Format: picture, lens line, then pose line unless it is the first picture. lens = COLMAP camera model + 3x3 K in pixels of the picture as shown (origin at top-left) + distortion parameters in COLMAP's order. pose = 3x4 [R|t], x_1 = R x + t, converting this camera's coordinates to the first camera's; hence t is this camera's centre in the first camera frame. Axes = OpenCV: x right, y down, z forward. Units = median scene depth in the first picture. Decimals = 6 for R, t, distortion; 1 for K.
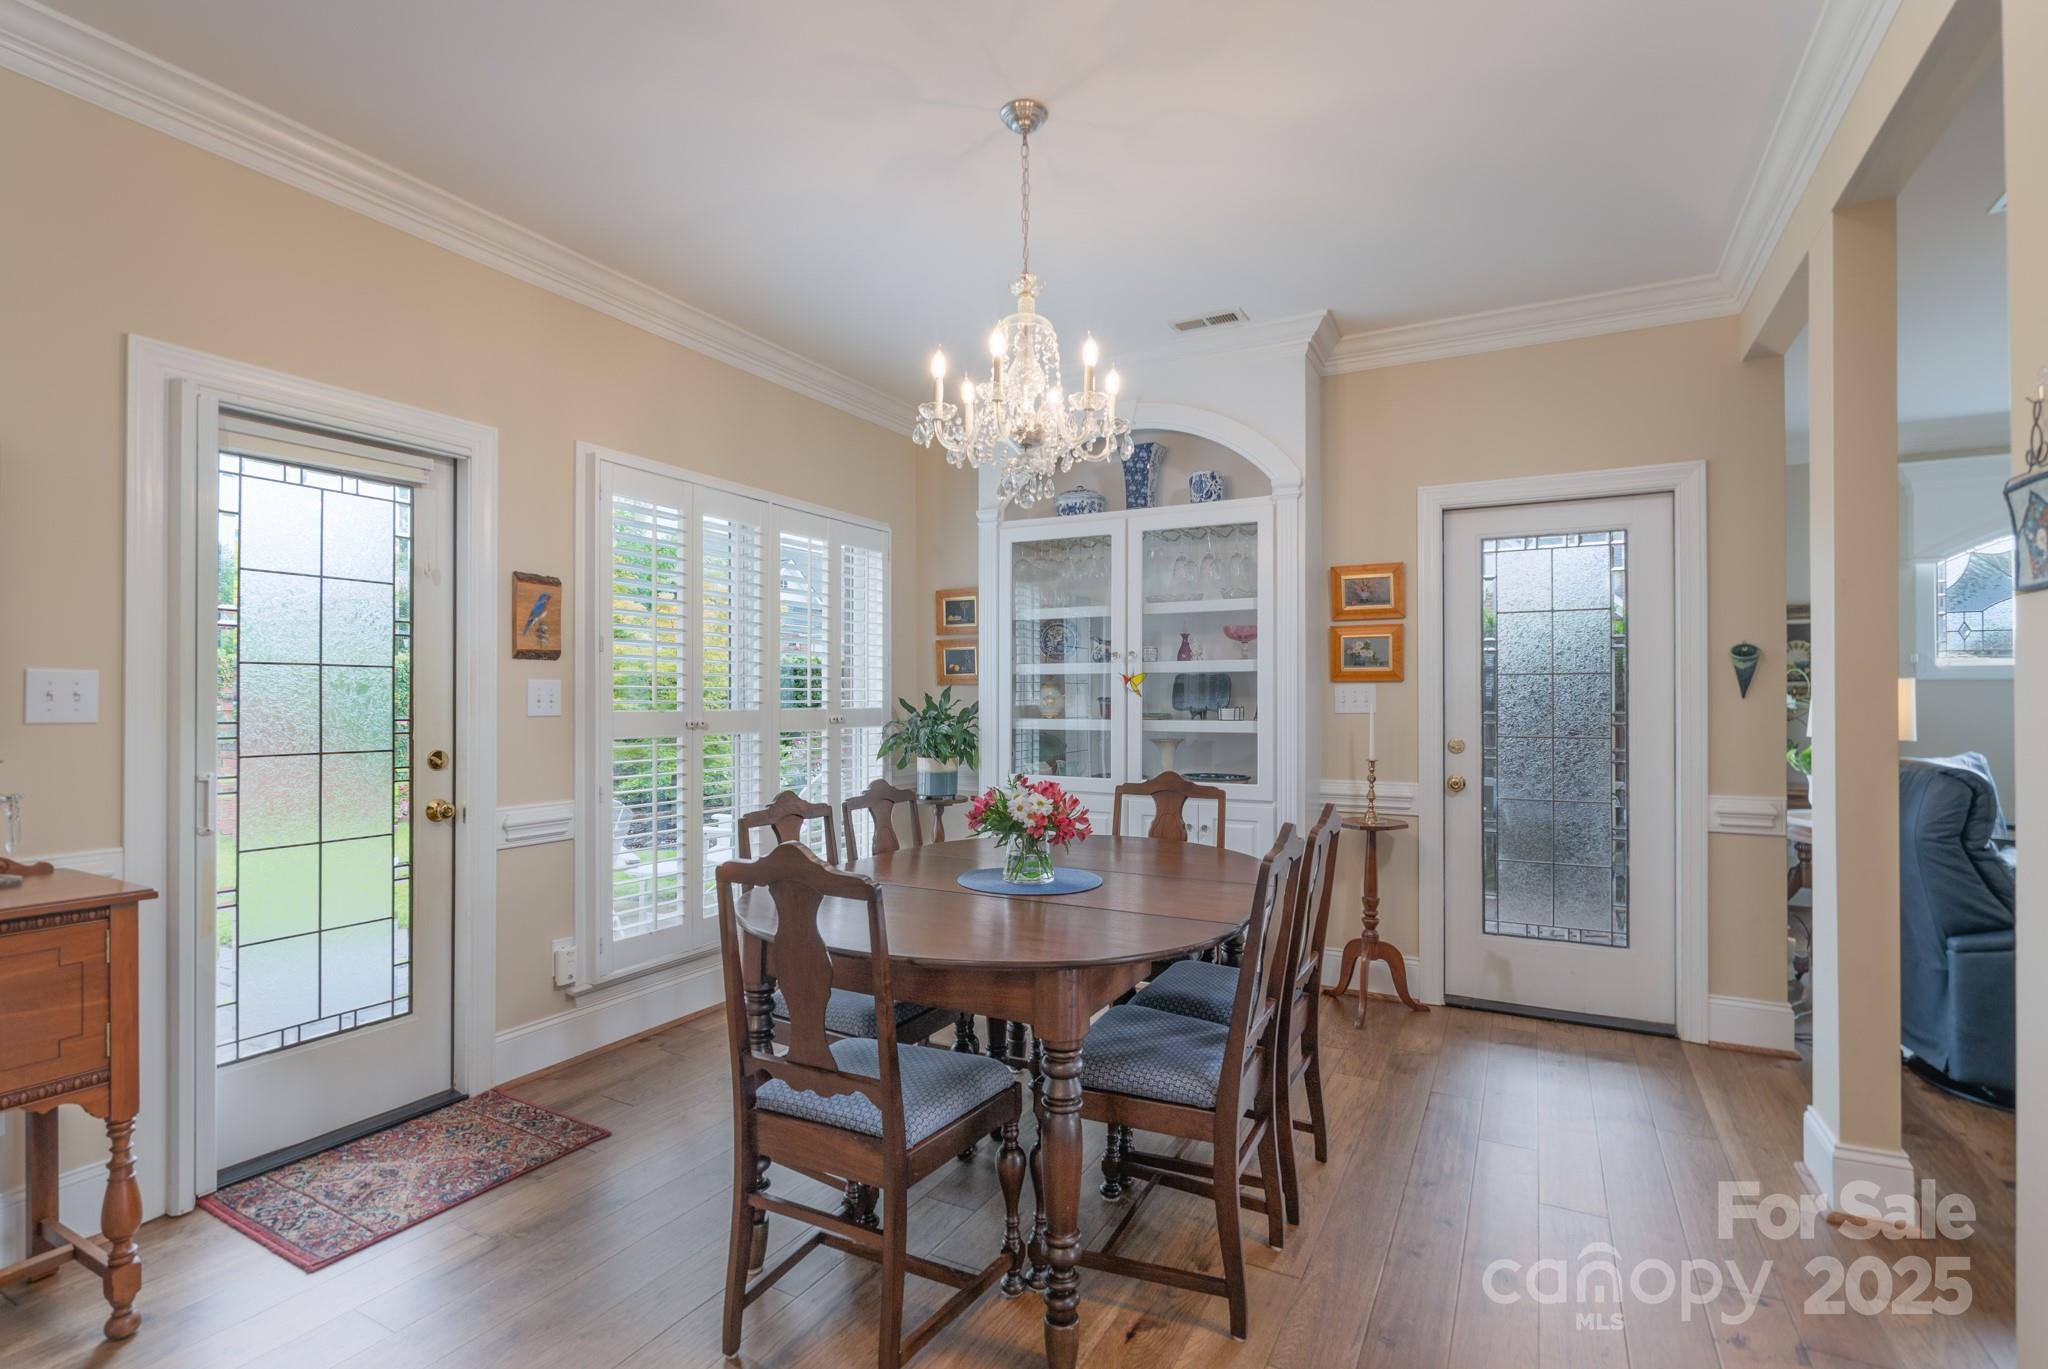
lens RADIAL K [[970.4, 0, 1014.3], [0, 970.4, 689.9], [0, 0, 1]] dist [-0.006019, -0.000011]
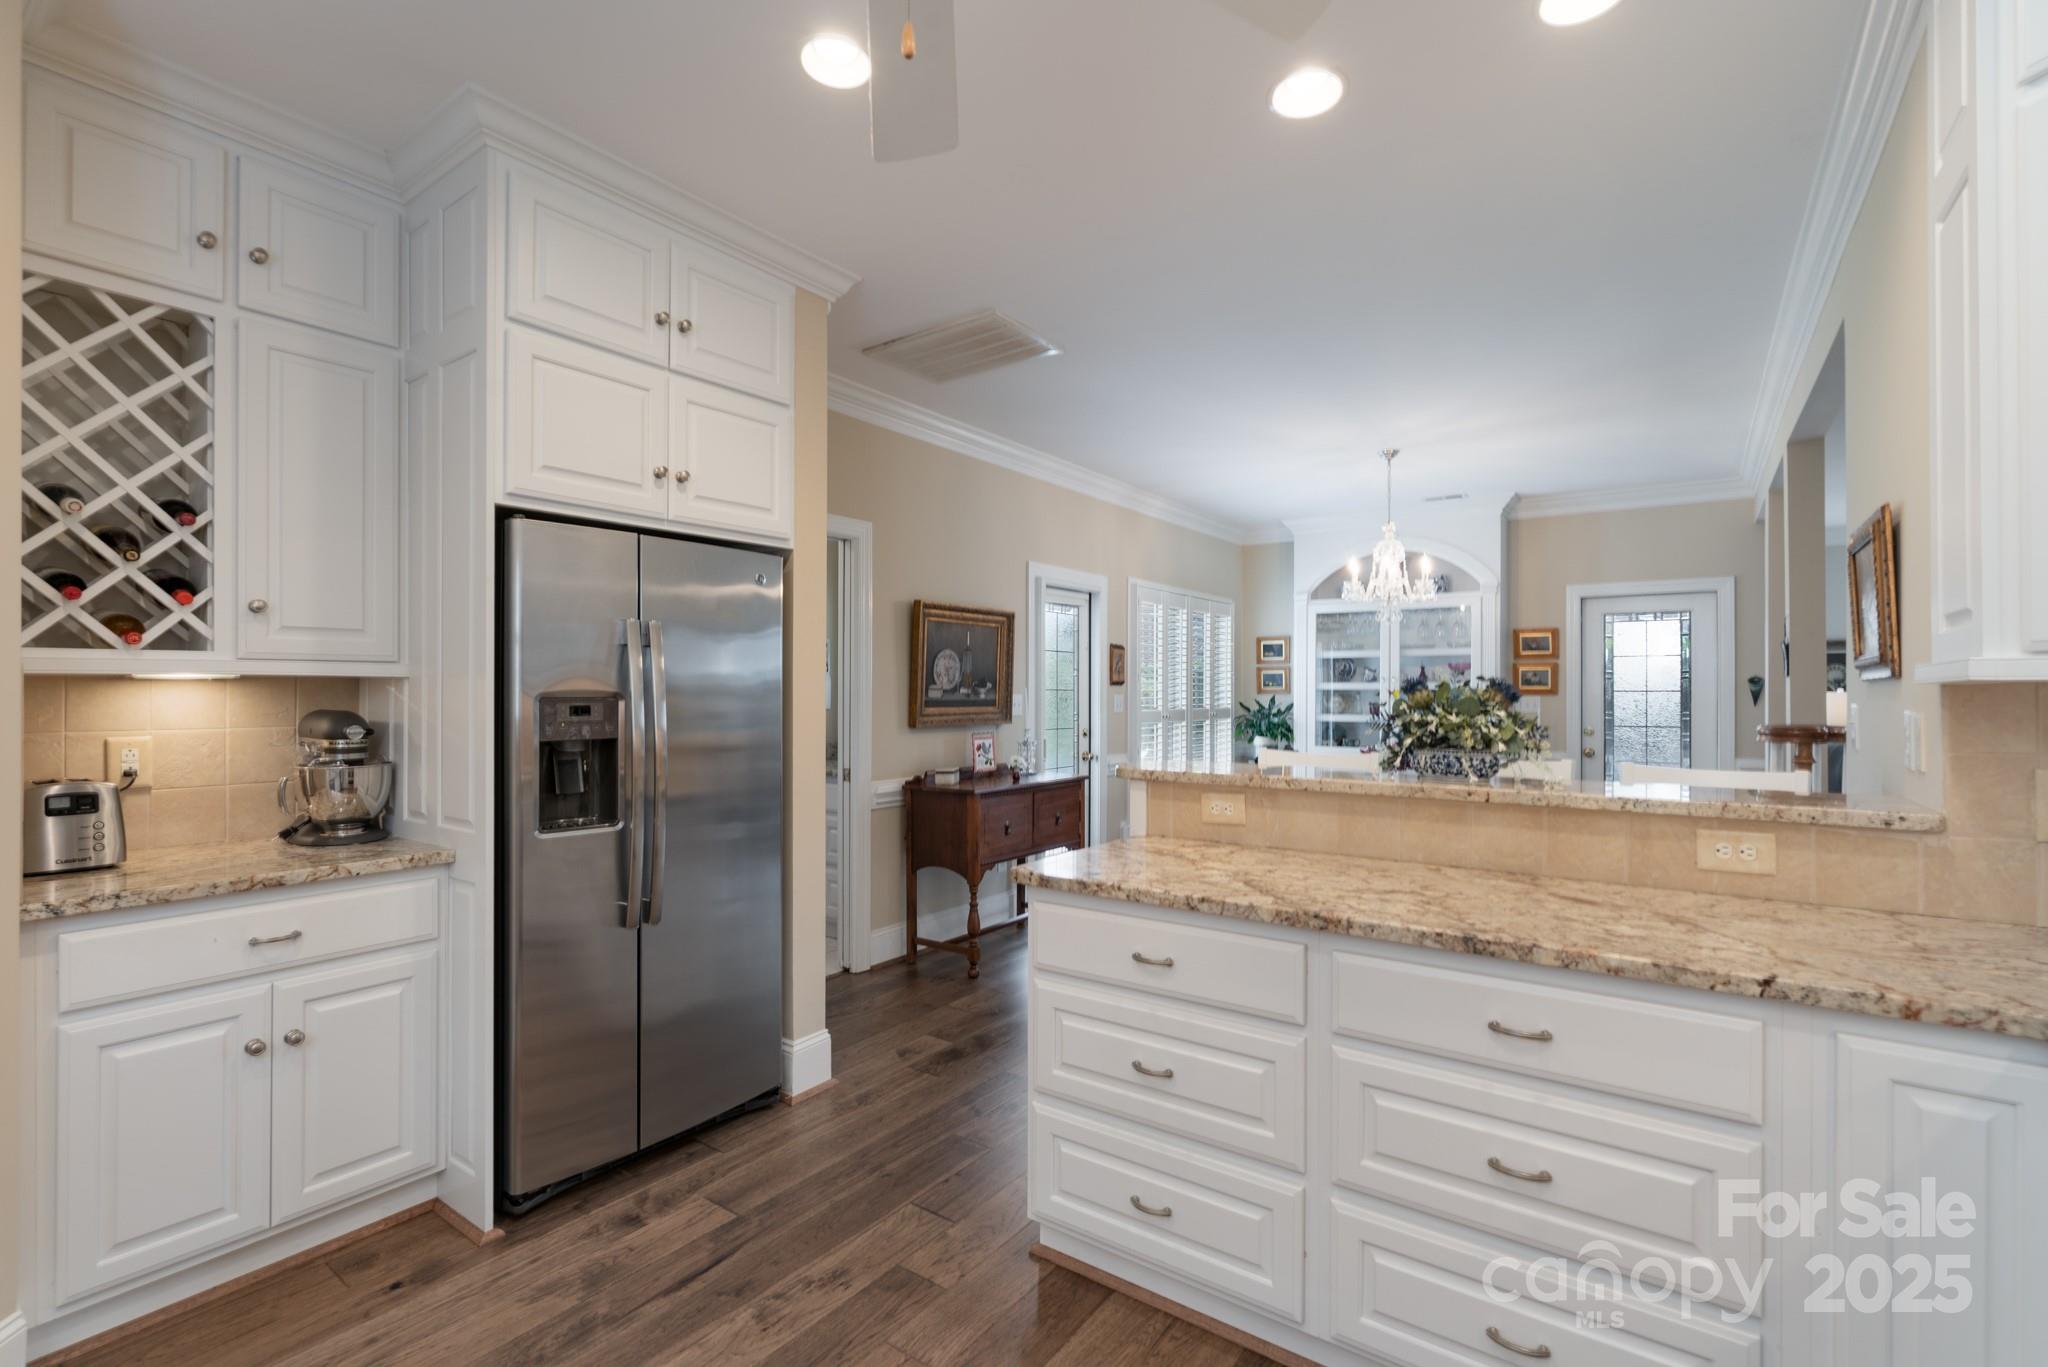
lens RADIAL K [[911.1, 0, 1027.1], [0, 911.1, 684.7], [0, 0, 1]] dist [-0.005607, -0.000262]
pose [[0.991851, 0.000365, -0.127406, -0.346369], [-0.000656, 0.999997, -0.002242, -0.022526], [0.127405, 0.002308, 0.991848, -0.767586]]
